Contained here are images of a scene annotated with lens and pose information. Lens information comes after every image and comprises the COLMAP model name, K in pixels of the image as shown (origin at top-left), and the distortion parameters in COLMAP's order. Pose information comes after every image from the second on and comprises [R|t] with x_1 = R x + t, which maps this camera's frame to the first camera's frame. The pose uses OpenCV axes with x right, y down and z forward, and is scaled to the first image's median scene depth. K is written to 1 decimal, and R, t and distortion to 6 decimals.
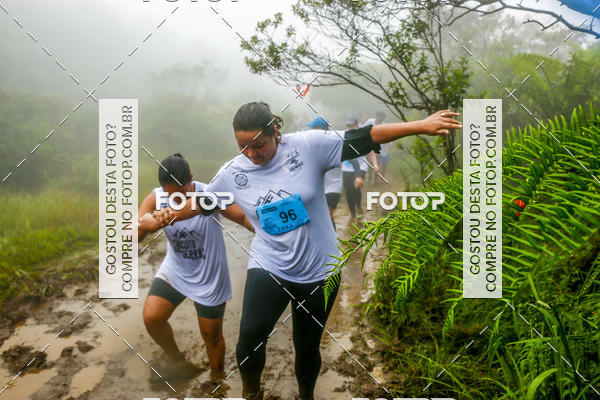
lens RADIAL K [[569.4, 0, 298.4], [0, 569.4, 192.4], [0, 0, 1]] dist [-0.027571, 0.000000]
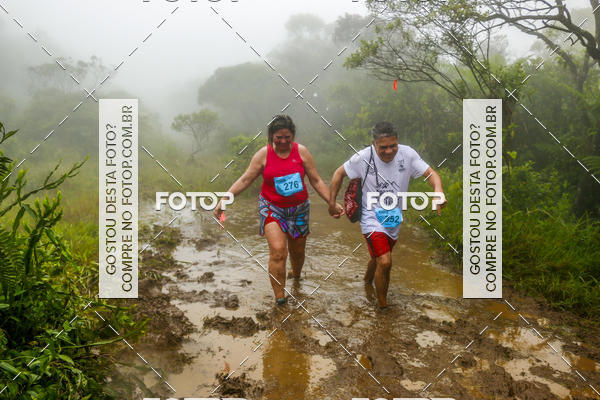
lens RADIAL K [[569.4, 0, 300.1], [0, 569.4, 203.8], [0, 0, 1]] dist [-0.027571, 0.000000]
pose [[0.934873, -0.040569, 0.352658, -0.611150], [0.037500, 0.999176, 0.015530, 0.043989], [-0.352997, -0.001294, 0.935624, -0.039042]]
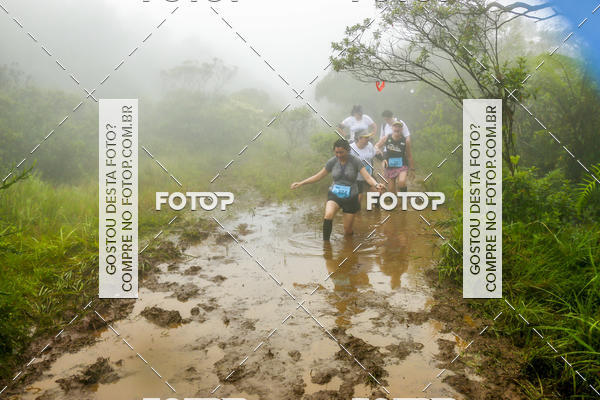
lens RADIAL K [[569.4, 0, 297.1], [0, 569.4, 206.1], [0, 0, 1]] dist [-0.027571, 0.000000]
pose [[0.998942, -0.009989, 0.044887, -0.213452], [0.008765, 0.999586, 0.027393, 0.030200], [-0.045142, -0.026971, 0.998616, -0.145666]]
